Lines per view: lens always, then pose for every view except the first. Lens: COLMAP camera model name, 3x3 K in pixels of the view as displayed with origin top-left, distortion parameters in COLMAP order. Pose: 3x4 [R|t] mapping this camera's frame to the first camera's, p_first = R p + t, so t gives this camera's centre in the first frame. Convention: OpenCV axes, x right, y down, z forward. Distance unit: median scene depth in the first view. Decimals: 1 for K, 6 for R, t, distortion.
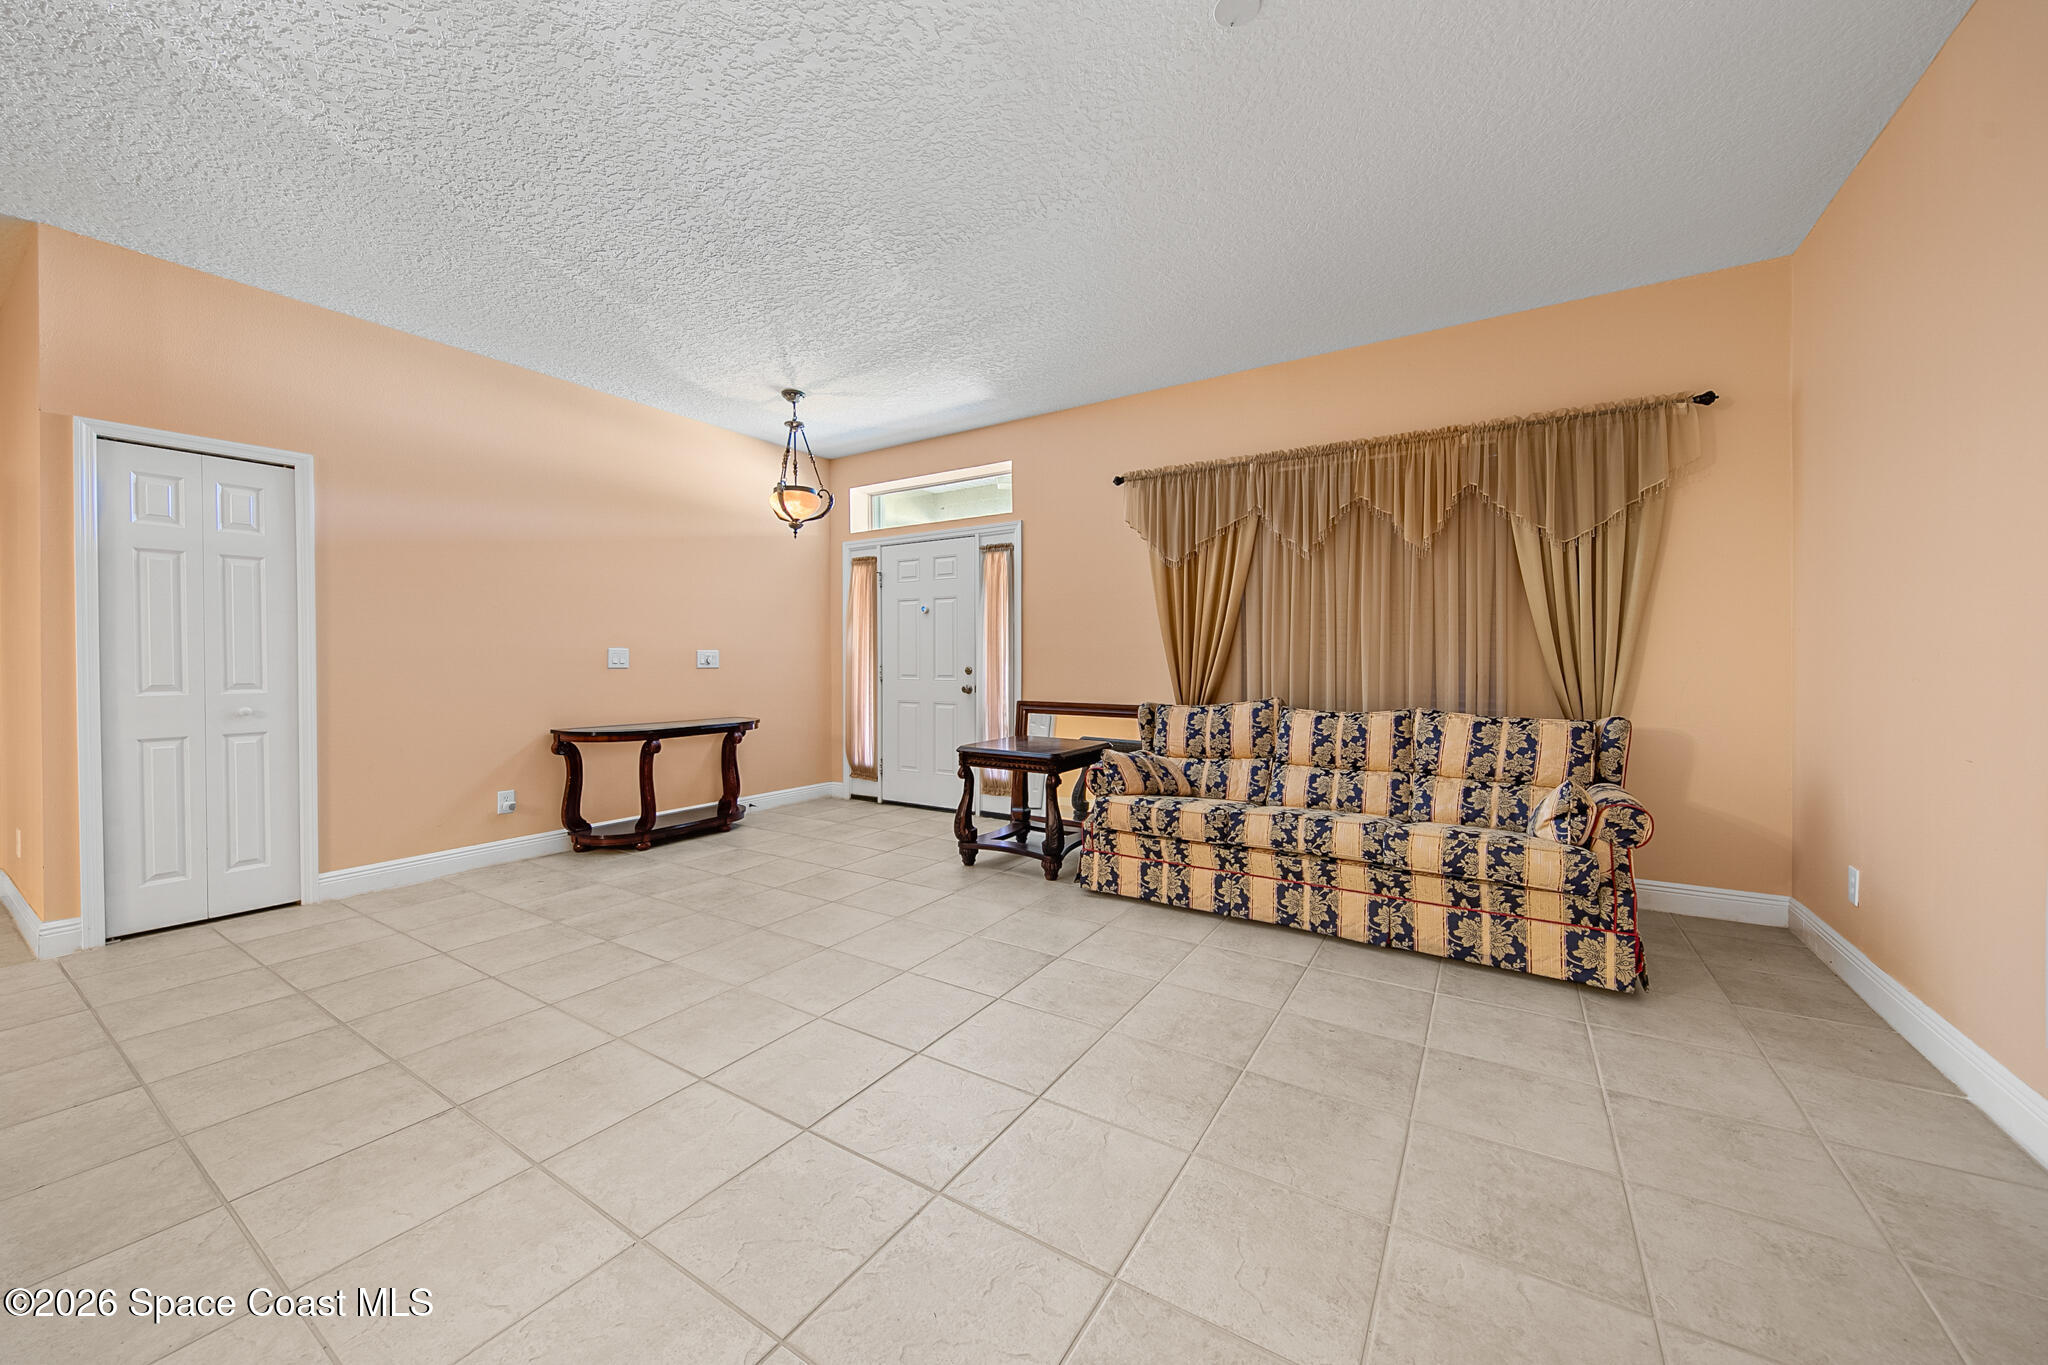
lens RADIAL K [[747.5, 0, 1024.9], [0, 747.5, 679.3], [0, 0, 1]] dist [0.000661, 0.000000]
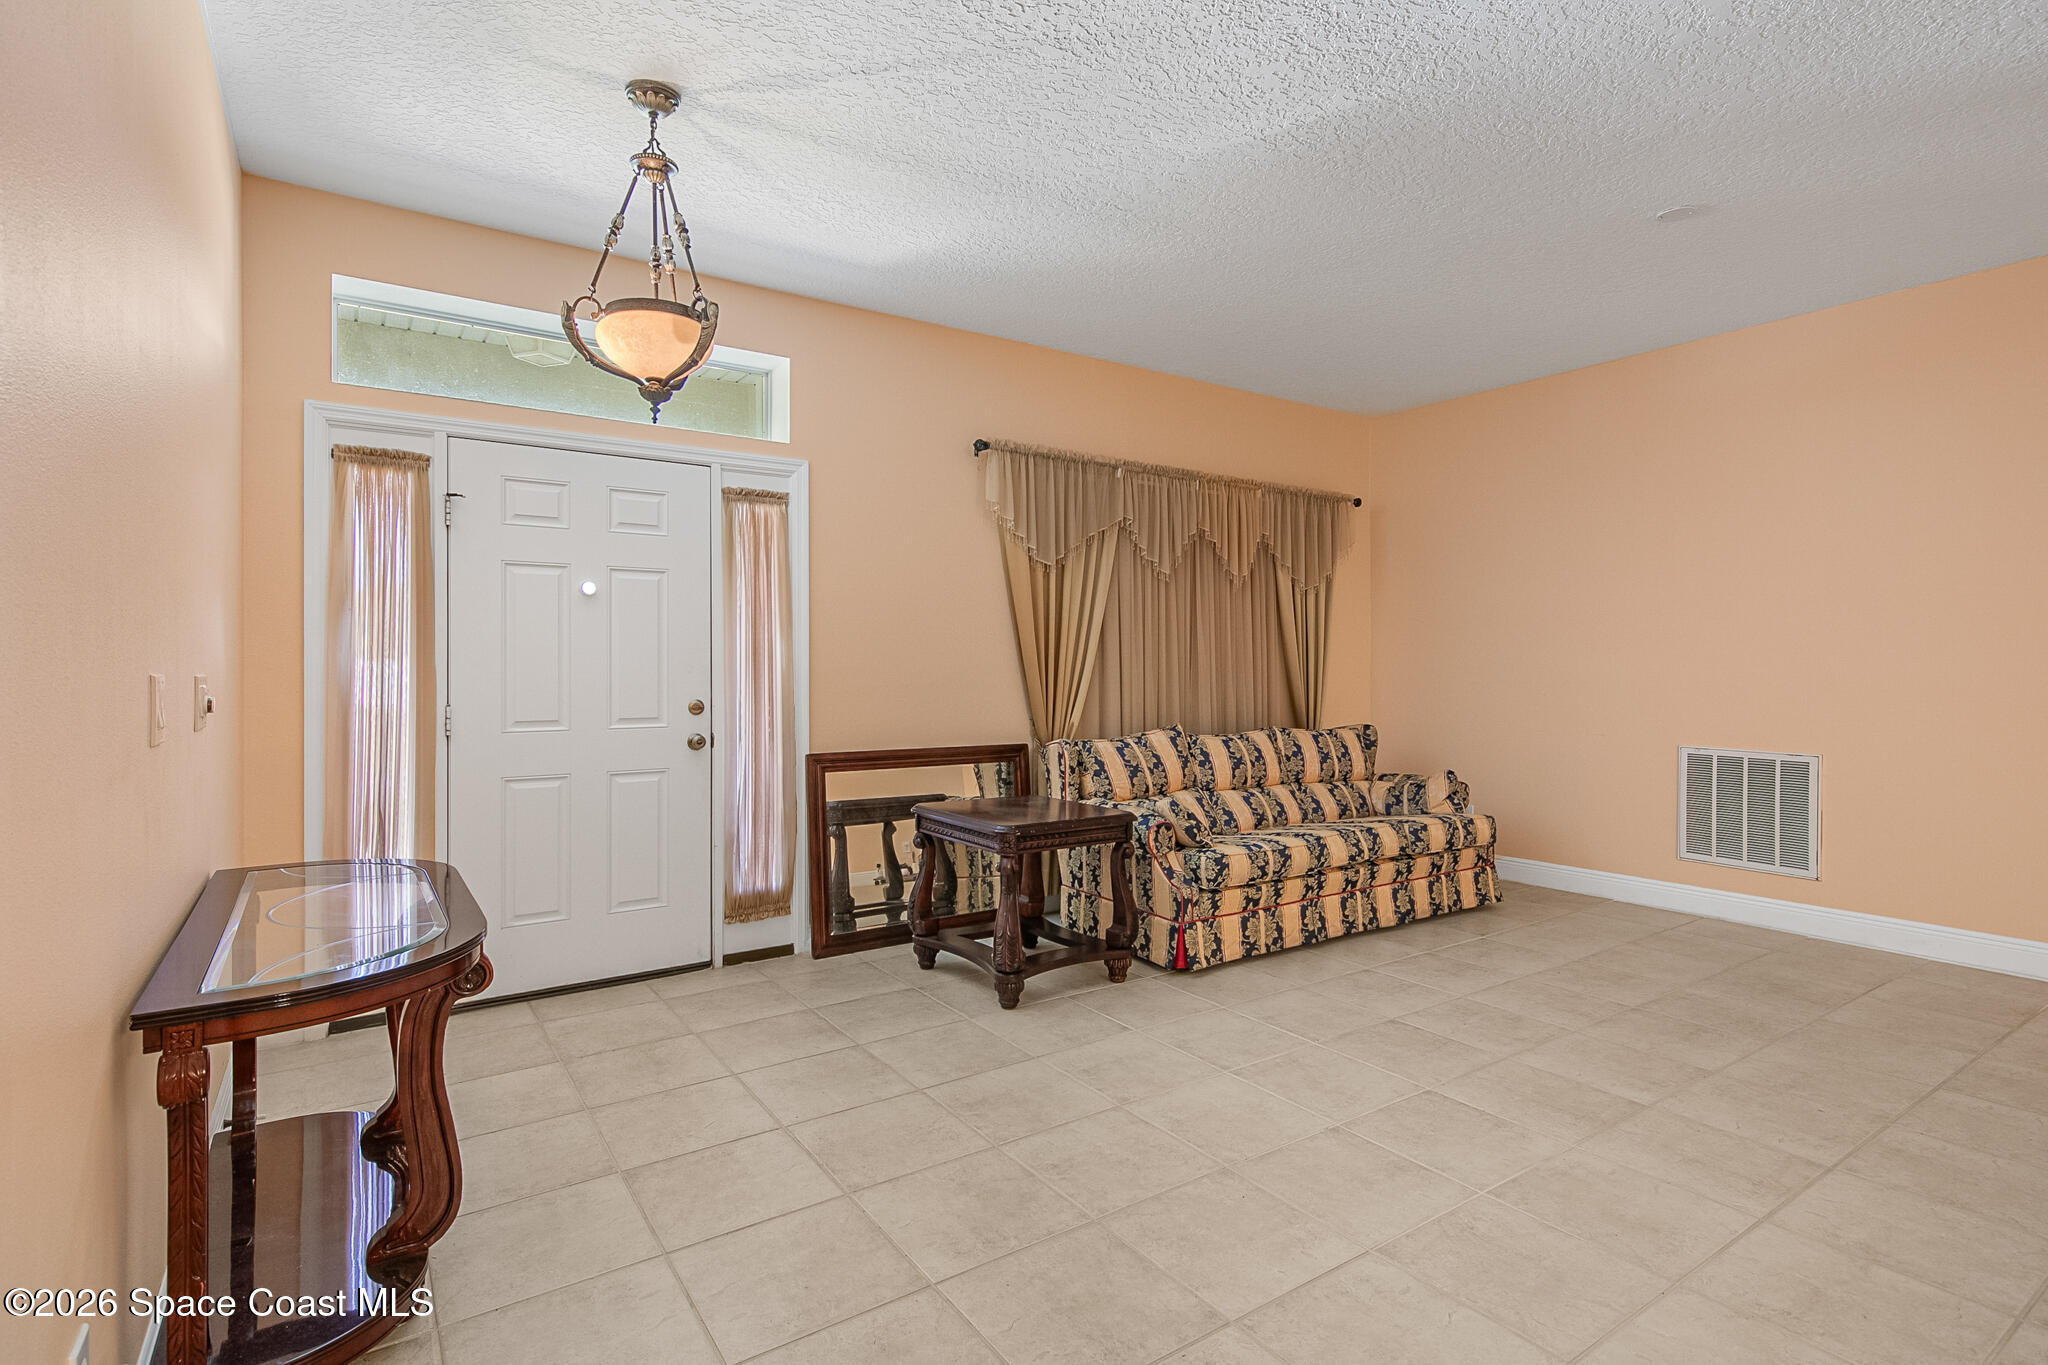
lens RADIAL K [[998.0, 0, 1024.0], [0, 998.0, 682.5], [0, 0, 1]] dist [0.007377, -0.000695]
pose [[0.392826, -0.014221, 0.919503, -0.981182], [0.020818, 0.999762, 0.006569, -0.044707], [-0.919377, 0.016561, 0.393028, 0.727201]]
